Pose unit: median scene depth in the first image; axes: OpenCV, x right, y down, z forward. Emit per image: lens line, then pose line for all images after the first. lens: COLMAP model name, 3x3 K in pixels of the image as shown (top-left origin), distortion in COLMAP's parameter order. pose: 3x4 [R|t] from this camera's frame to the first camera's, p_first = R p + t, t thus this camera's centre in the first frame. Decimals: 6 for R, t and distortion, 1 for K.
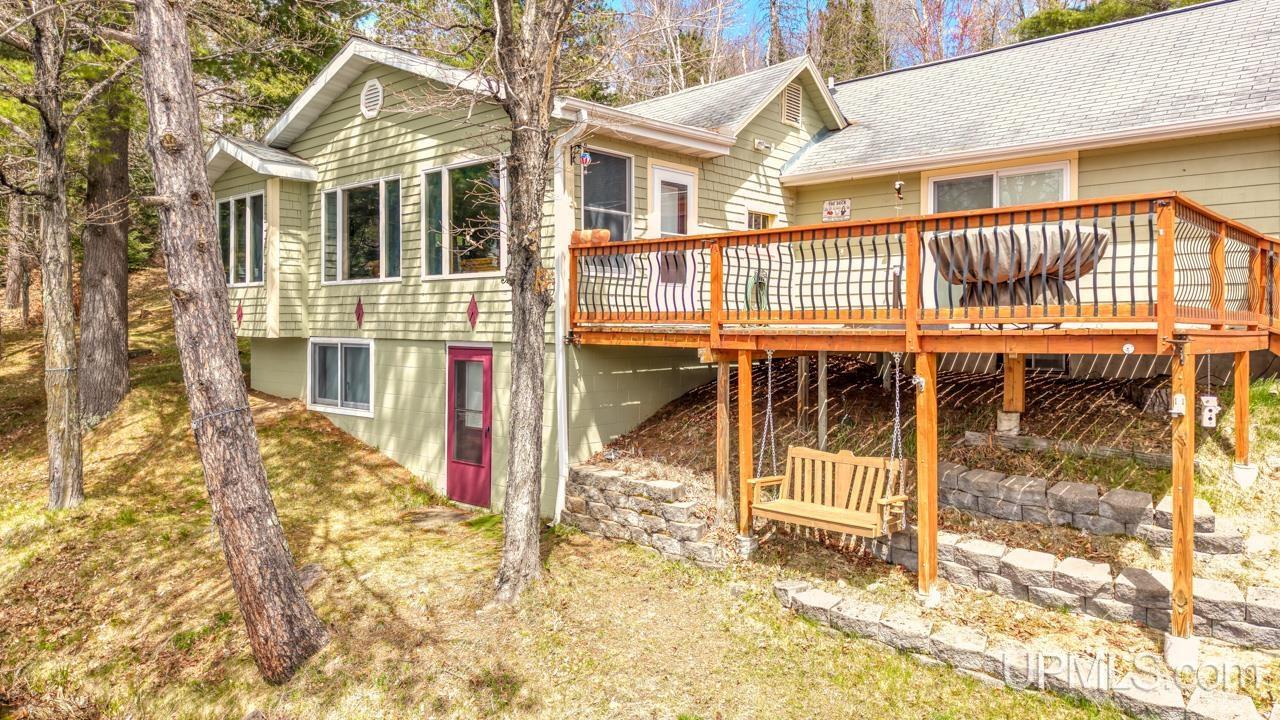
lens RADIAL K [[890.0, 0, 635.4], [0, 890.0, 359.7], [0, 0, 1]] dist [0.065956, -0.002807]
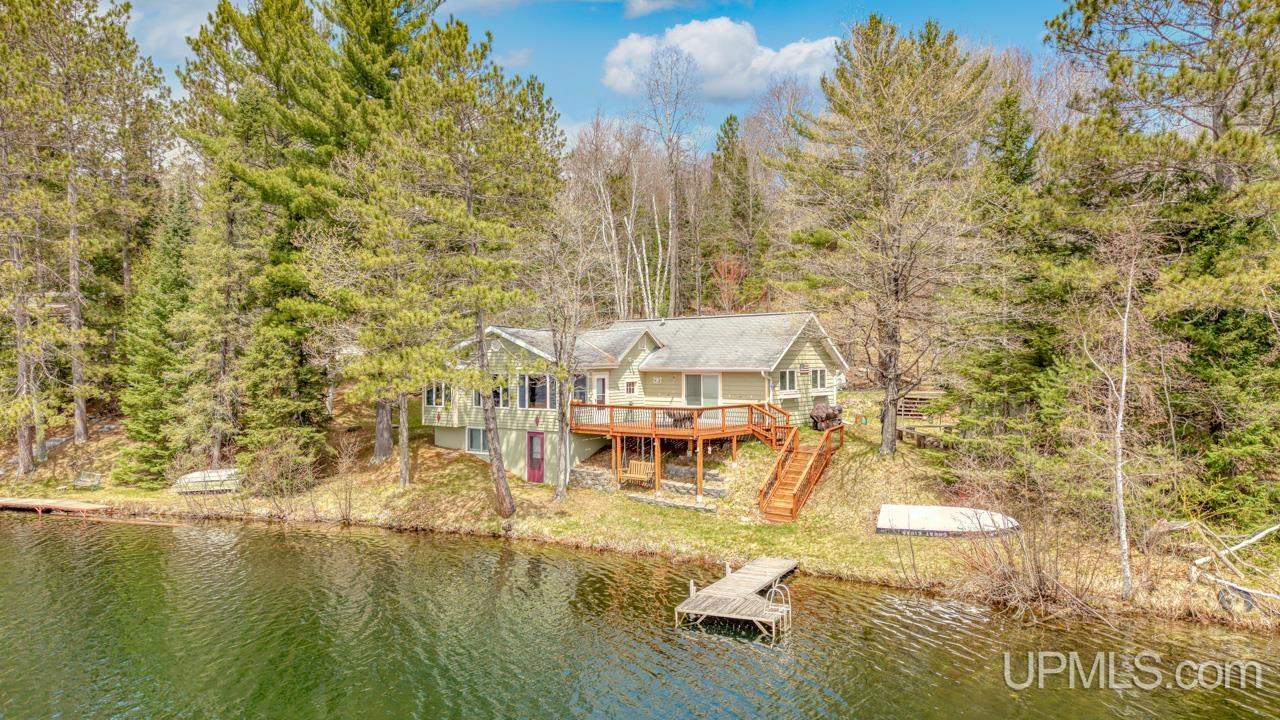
lens RADIAL K [[890.0, 0, 644.9], [0, 890.0, 359.3], [0, 0, 1]] dist [0.065956, -0.002807]
pose [[0.997046, -0.010707, 0.076063, -0.039093], [0.013466, 0.999266, -0.035855, -0.150540], [-0.075623, 0.036773, 0.996458, -2.140635]]
